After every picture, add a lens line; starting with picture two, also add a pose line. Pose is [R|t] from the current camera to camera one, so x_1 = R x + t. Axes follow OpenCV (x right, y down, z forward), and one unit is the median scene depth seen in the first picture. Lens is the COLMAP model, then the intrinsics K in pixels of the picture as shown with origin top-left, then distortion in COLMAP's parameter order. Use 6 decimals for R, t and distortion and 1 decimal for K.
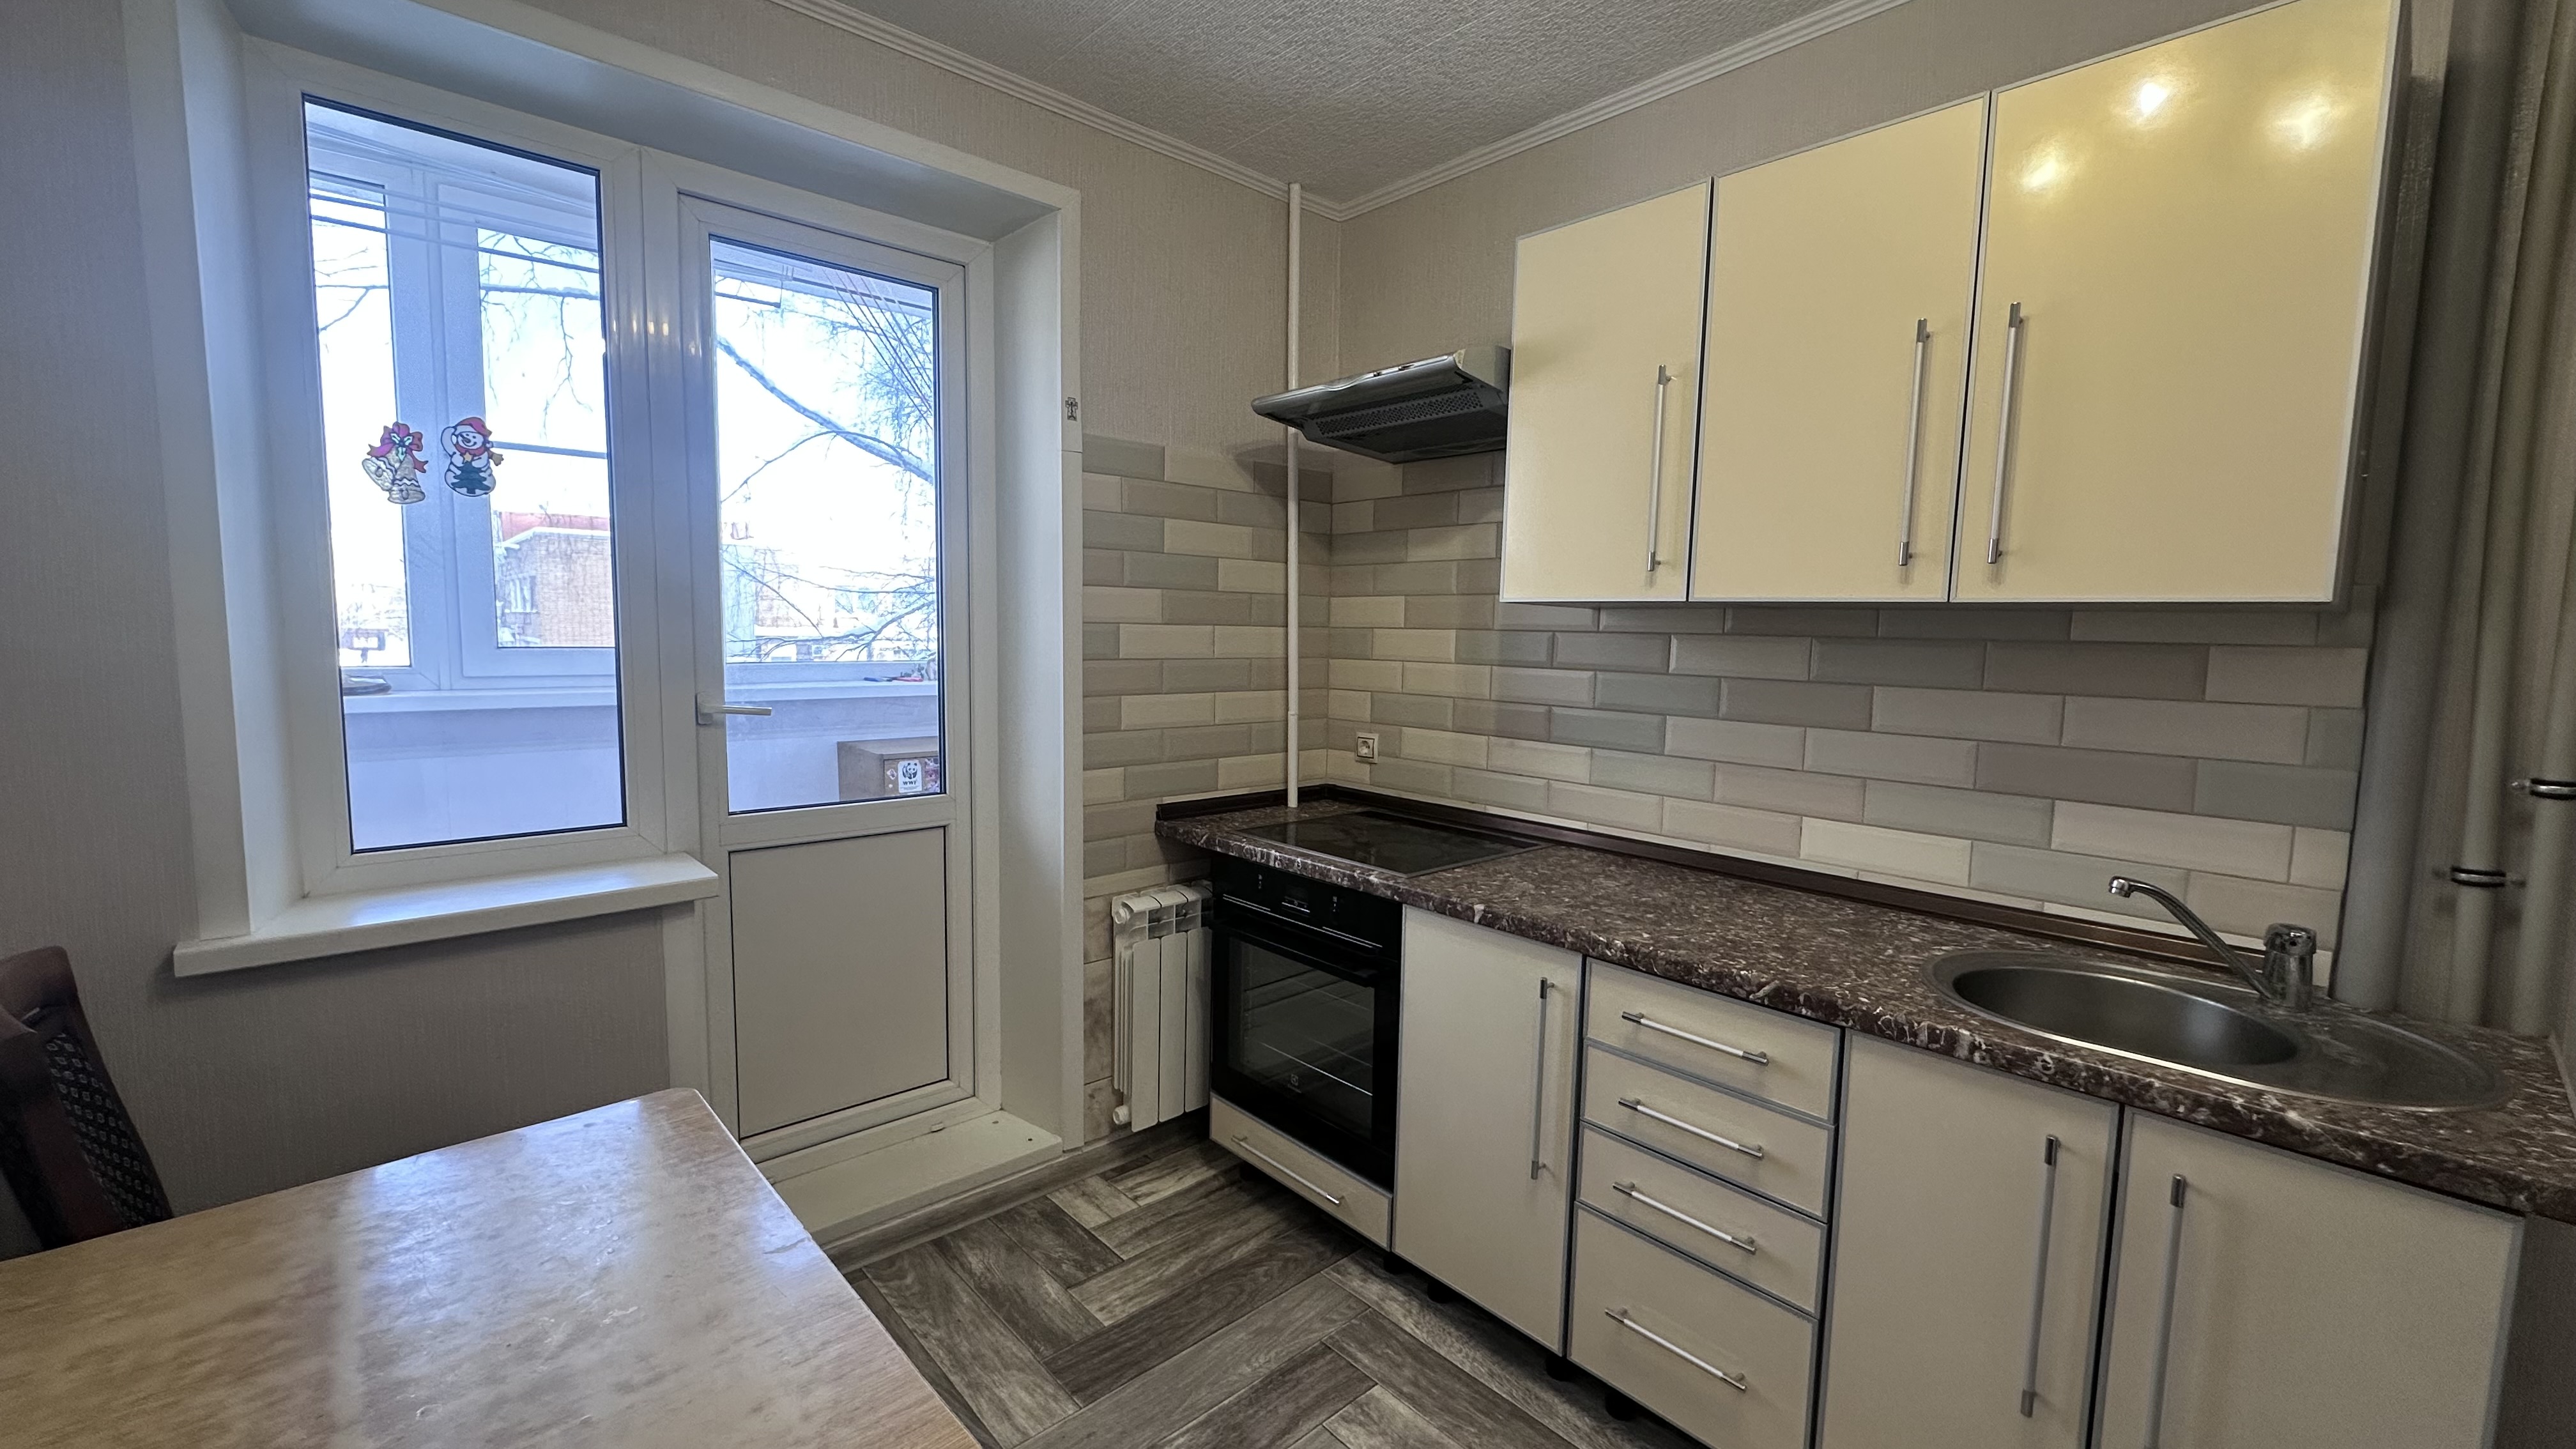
lens RADIAL K [[1024.2, 0, 1287.2], [0, 1024.2, 720.1], [0, 0, 1]] dist [-0.004088, 0.000919]
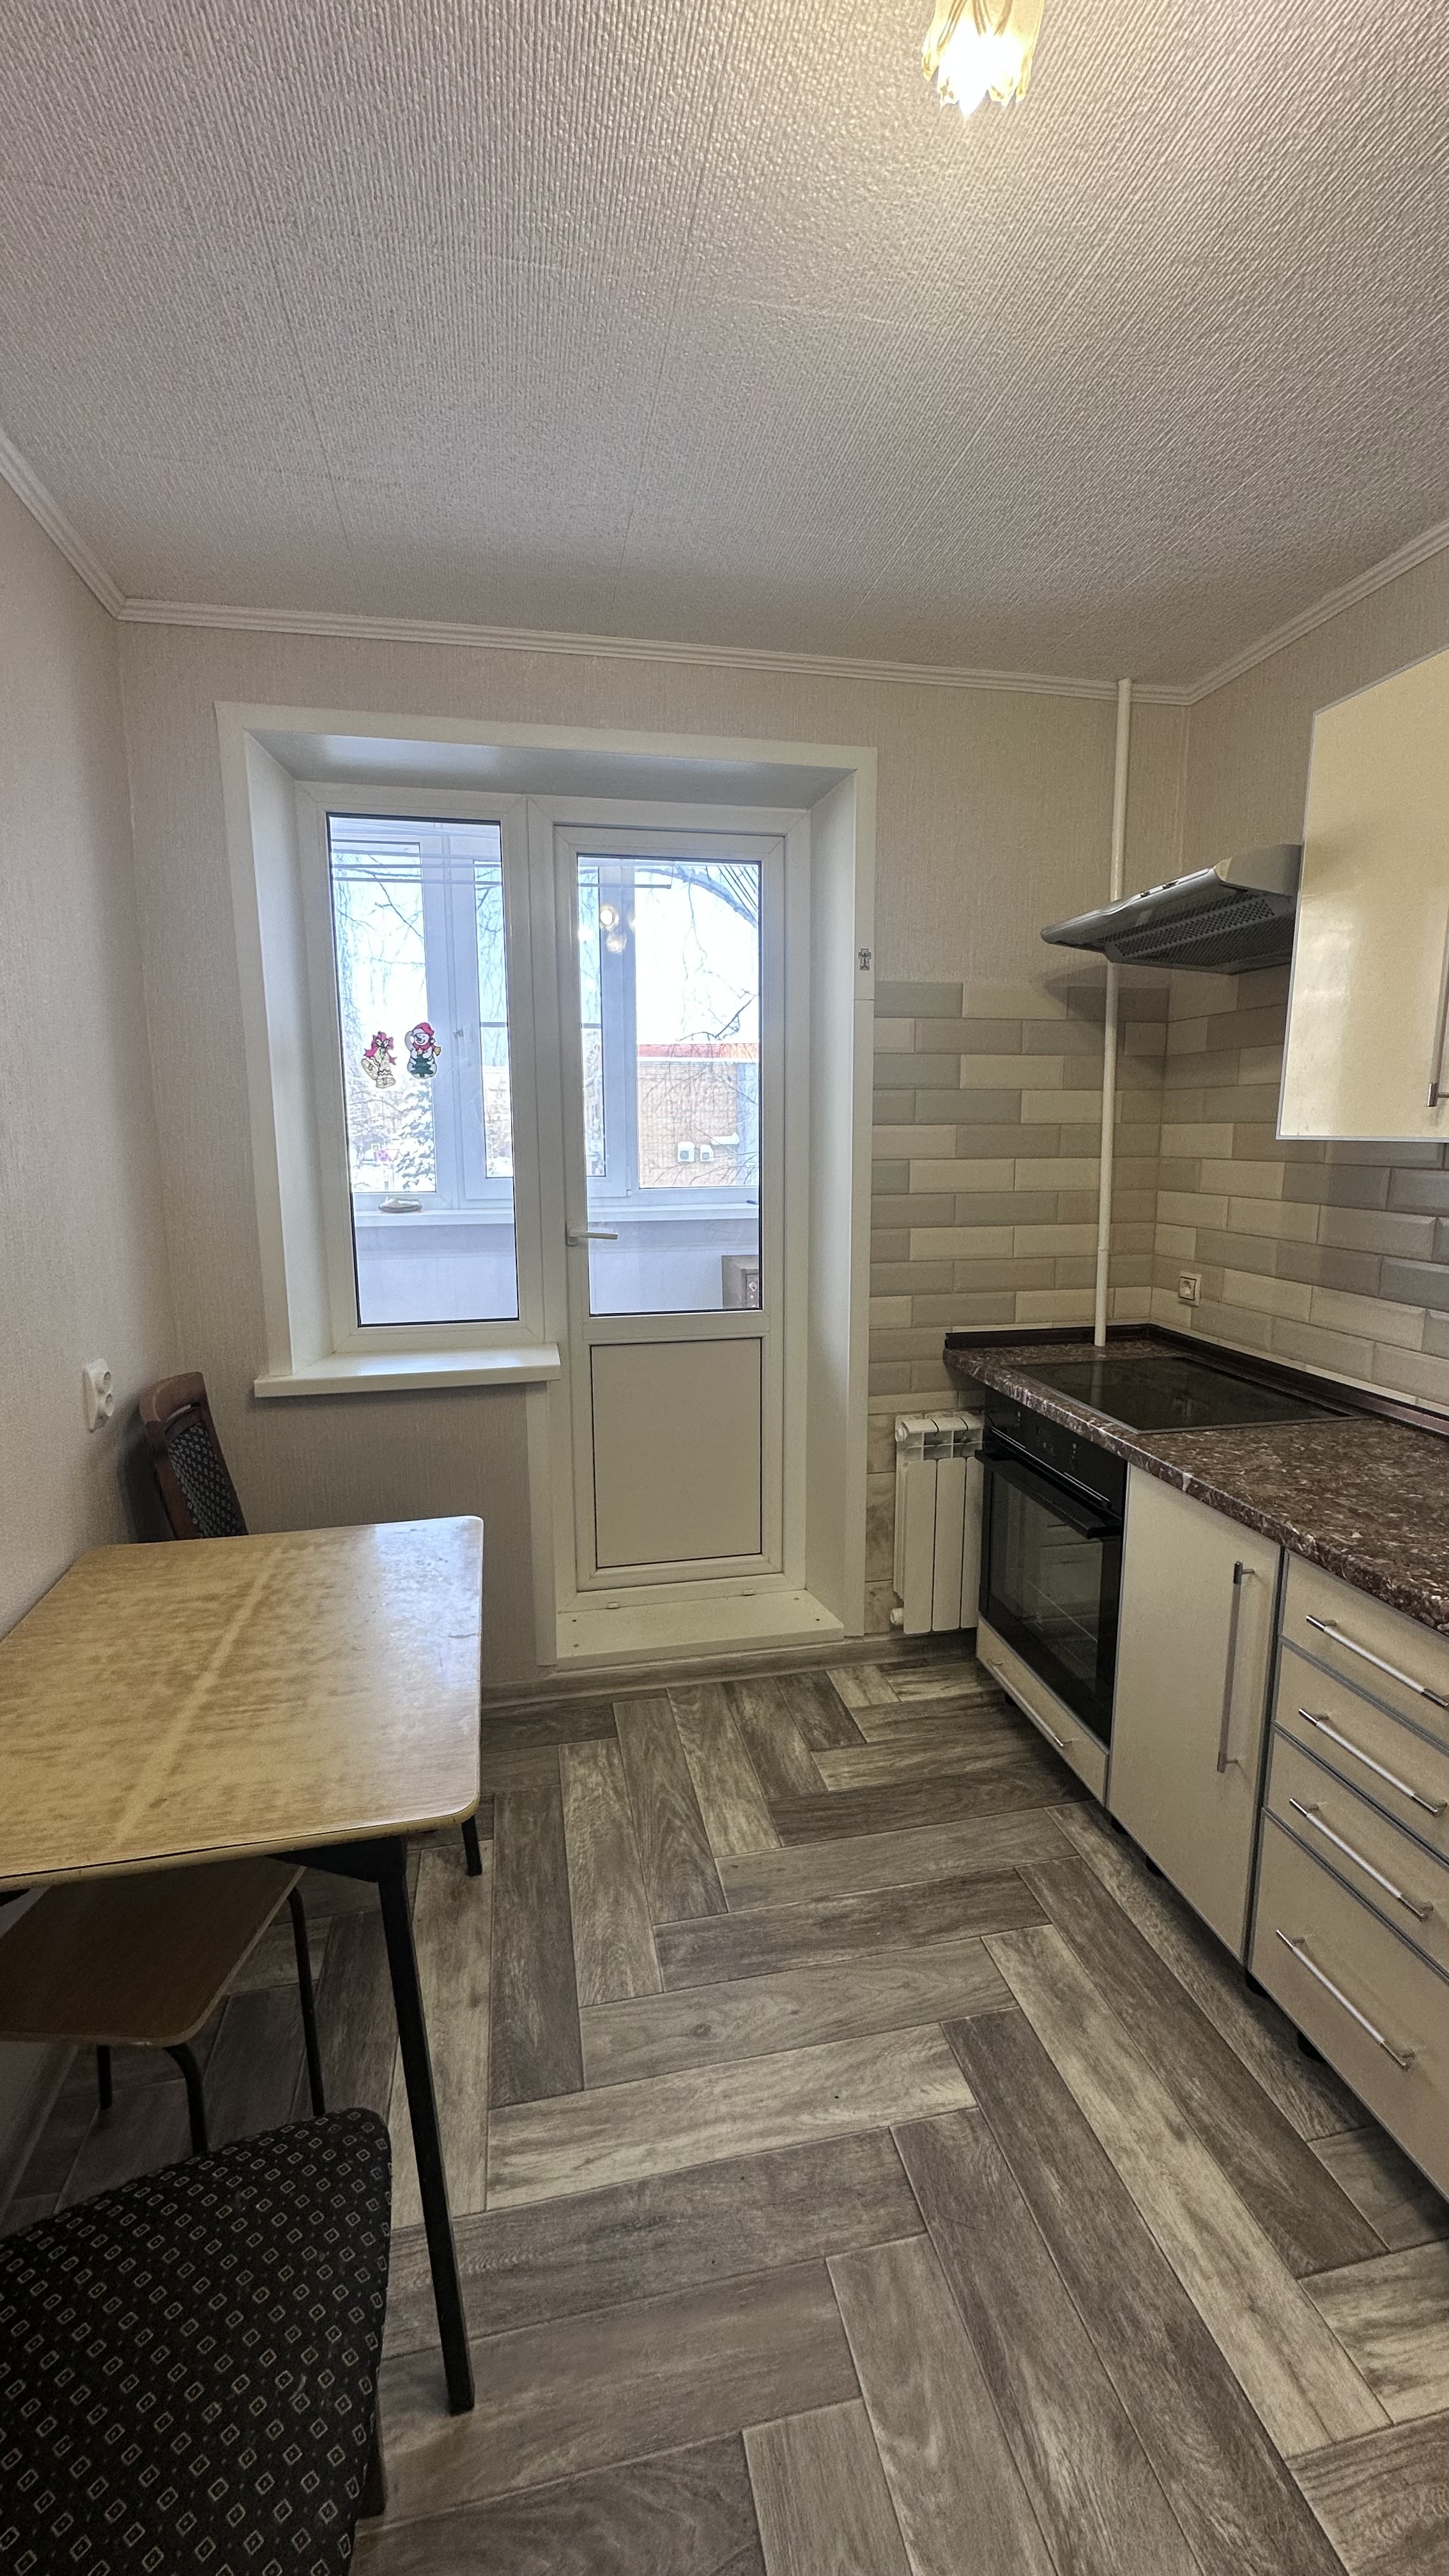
lens RADIAL K [[1024.2, 0, 727.0], [0, 1024.2, 1286.6], [0, 0, 1]] dist [-0.004088, 0.000919]
pose [[0.860750, 0.057037, -0.505822, 0.265623], [-0.026154, 0.997345, 0.067956, -0.038176], [0.508356, -0.045264, 0.859957, -0.007228]]
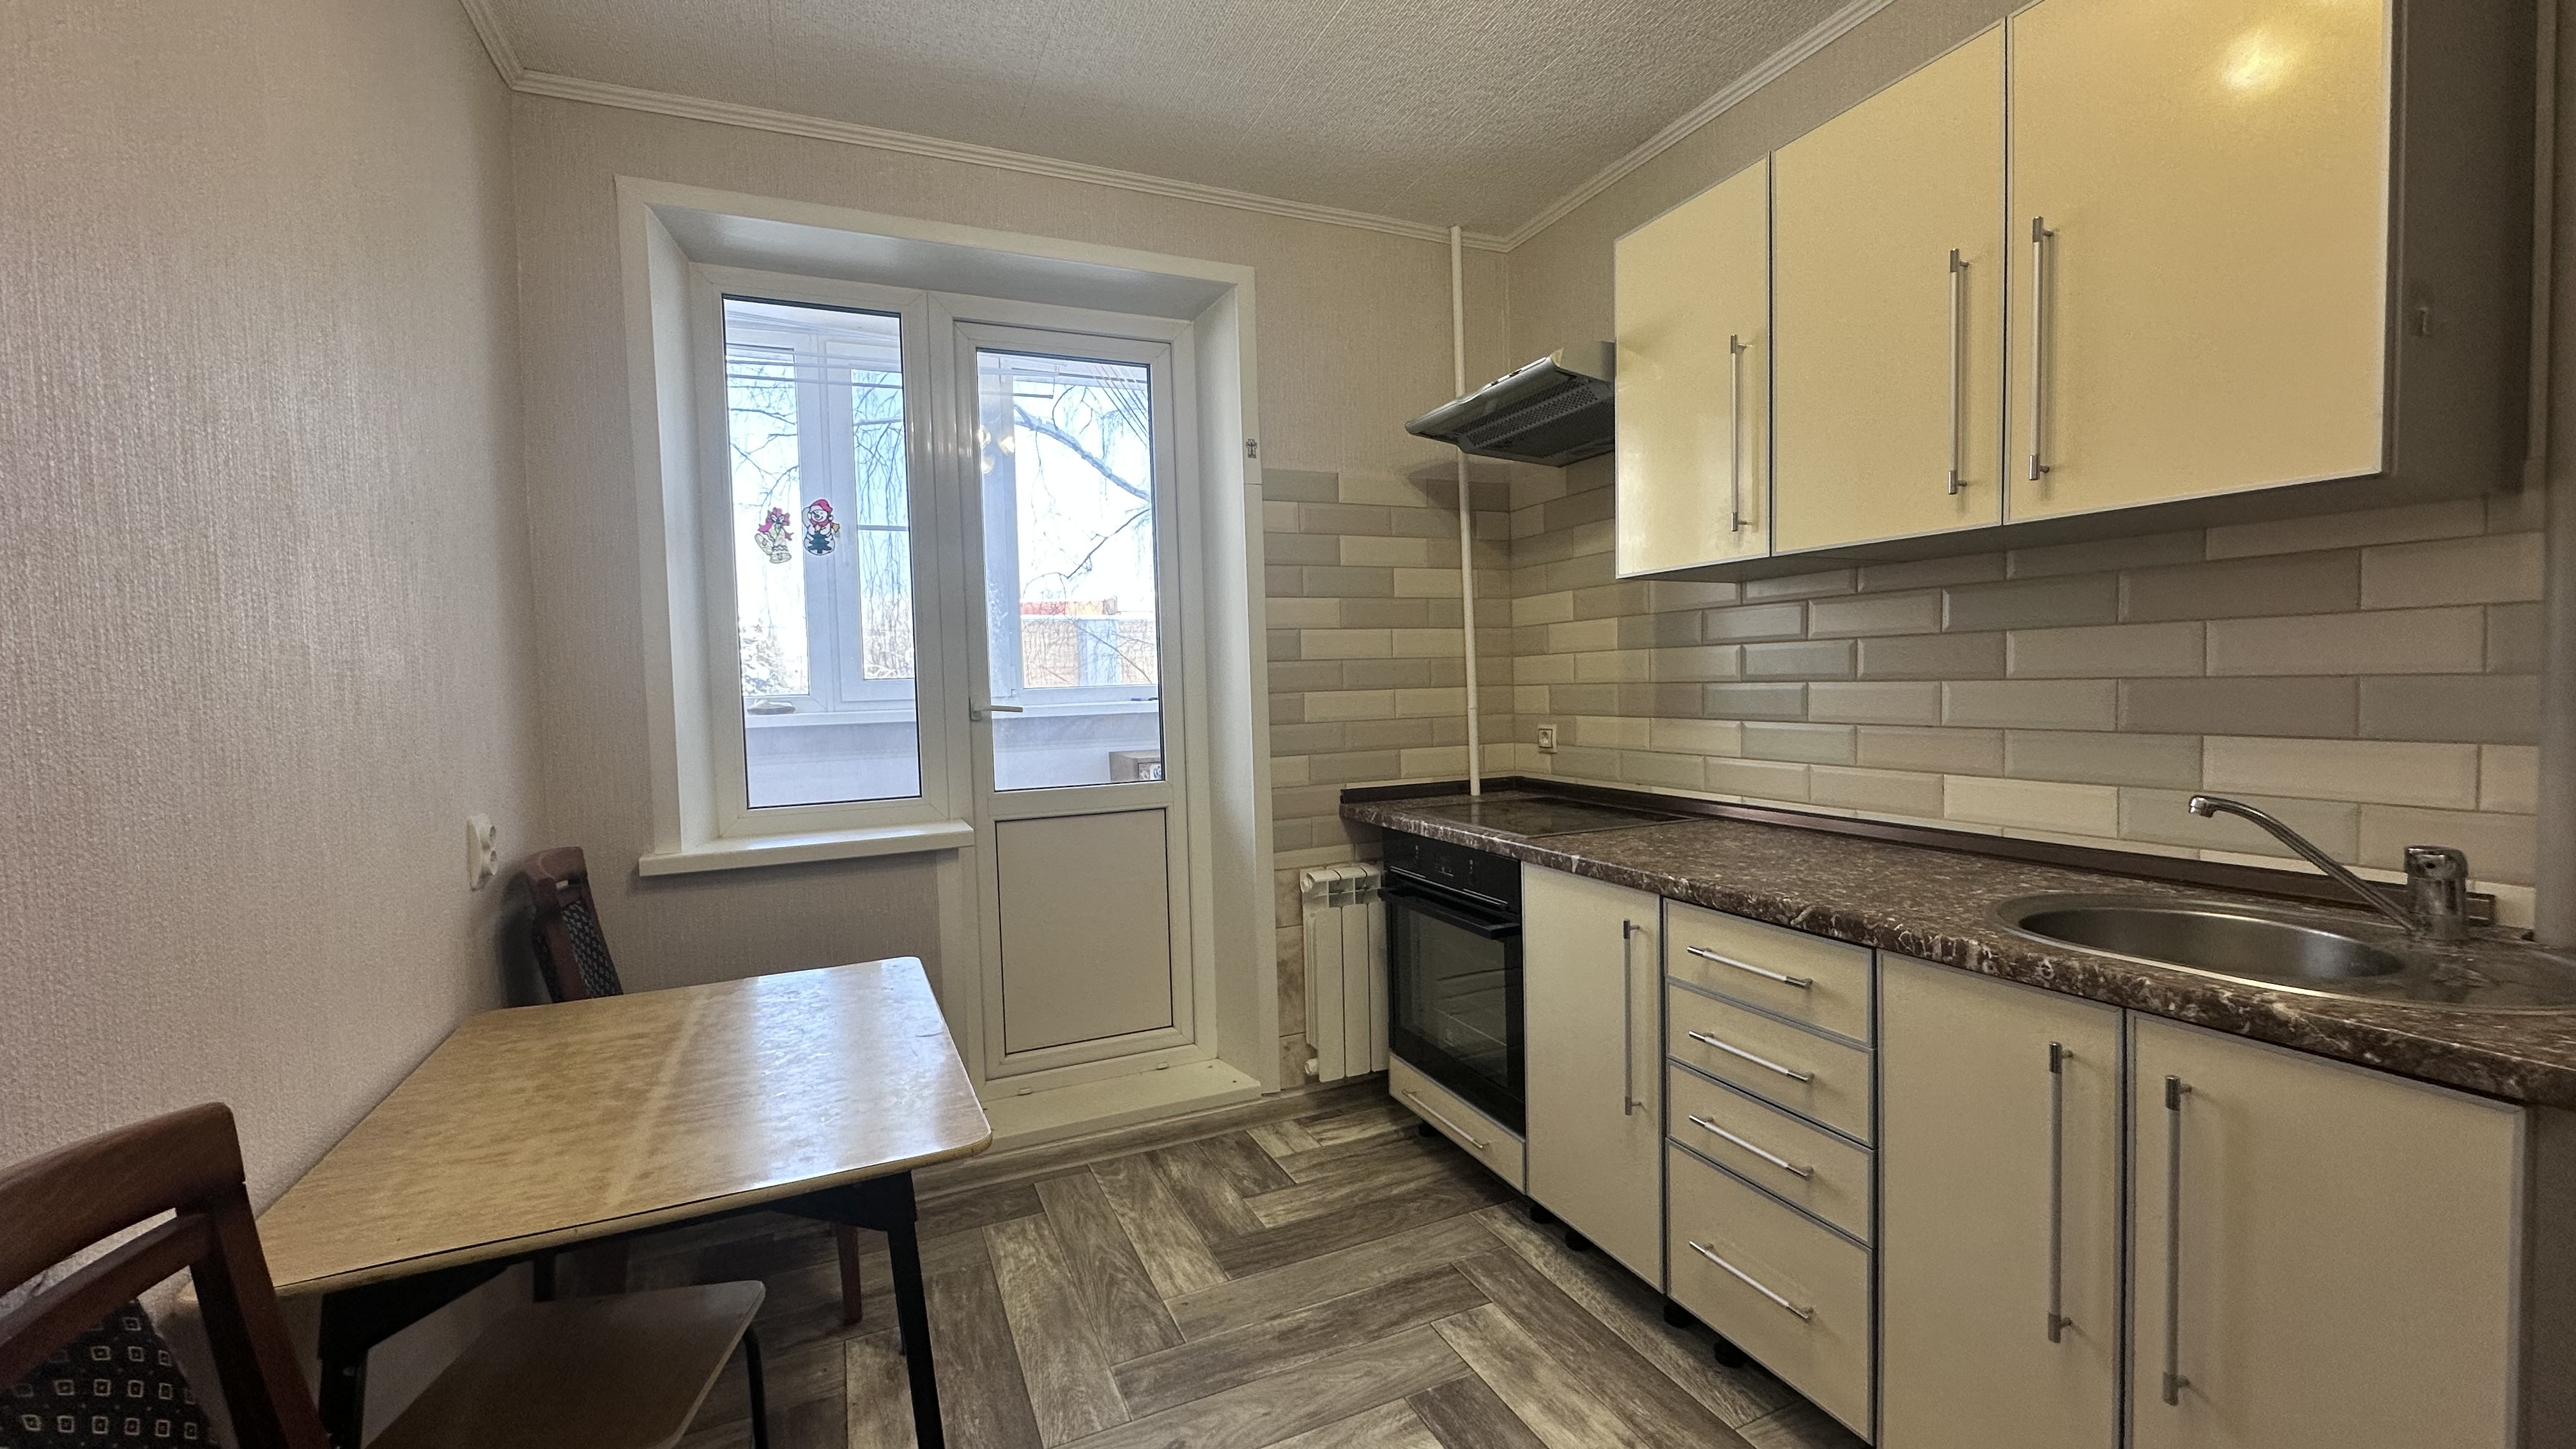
lens RADIAL K [[1024.2, 0, 1288.9], [0, 1024.2, 720.3], [0, 0, 1]] dist [-0.004088, 0.000919]
pose [[0.948292, -0.032665, -0.315715, 0.226299], [0.016867, 0.998471, -0.052642, 0.083968], [0.316951, 0.044595, 0.947393, -0.105251]]
